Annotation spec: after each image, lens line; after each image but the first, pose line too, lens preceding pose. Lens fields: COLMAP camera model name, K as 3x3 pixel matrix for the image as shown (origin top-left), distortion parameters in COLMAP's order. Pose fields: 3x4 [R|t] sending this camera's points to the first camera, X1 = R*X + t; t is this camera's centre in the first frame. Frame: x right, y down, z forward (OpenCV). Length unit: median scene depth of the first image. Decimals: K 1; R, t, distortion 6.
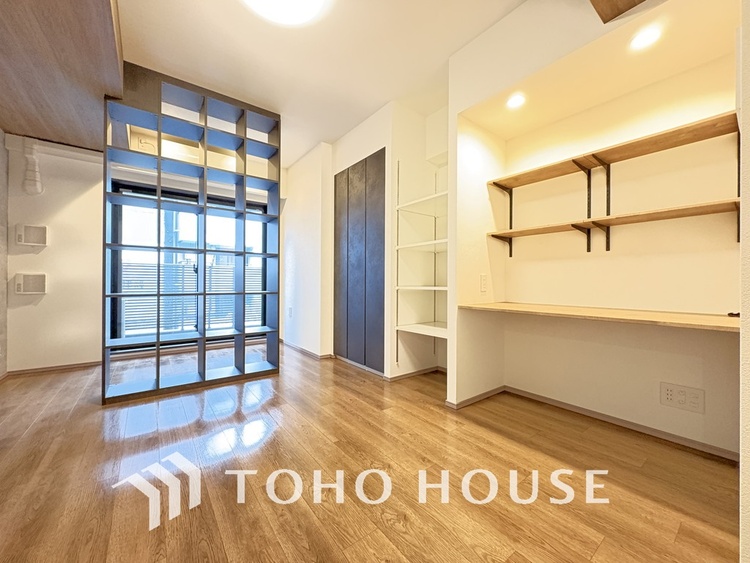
lens RADIAL K [[294.6, 0, 374.4], [0, 294.6, 281.7], [0, 0, 1]] dist [0.001234, 0.000282]
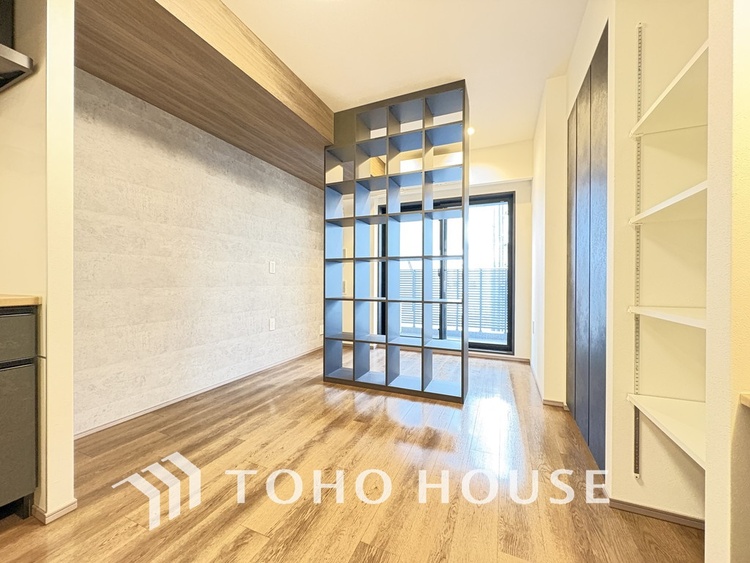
lens RADIAL K [[294.6, 0, 377.9], [0, 294.6, 284.1], [0, 0, 1]] dist [0.001234, 0.000282]
pose [[0.492448, -0.000507, -0.870342, 0.285338], [-0.001044, 0.999999, -0.001174, -0.013782], [0.870341, 0.001487, 0.492447, 0.455922]]
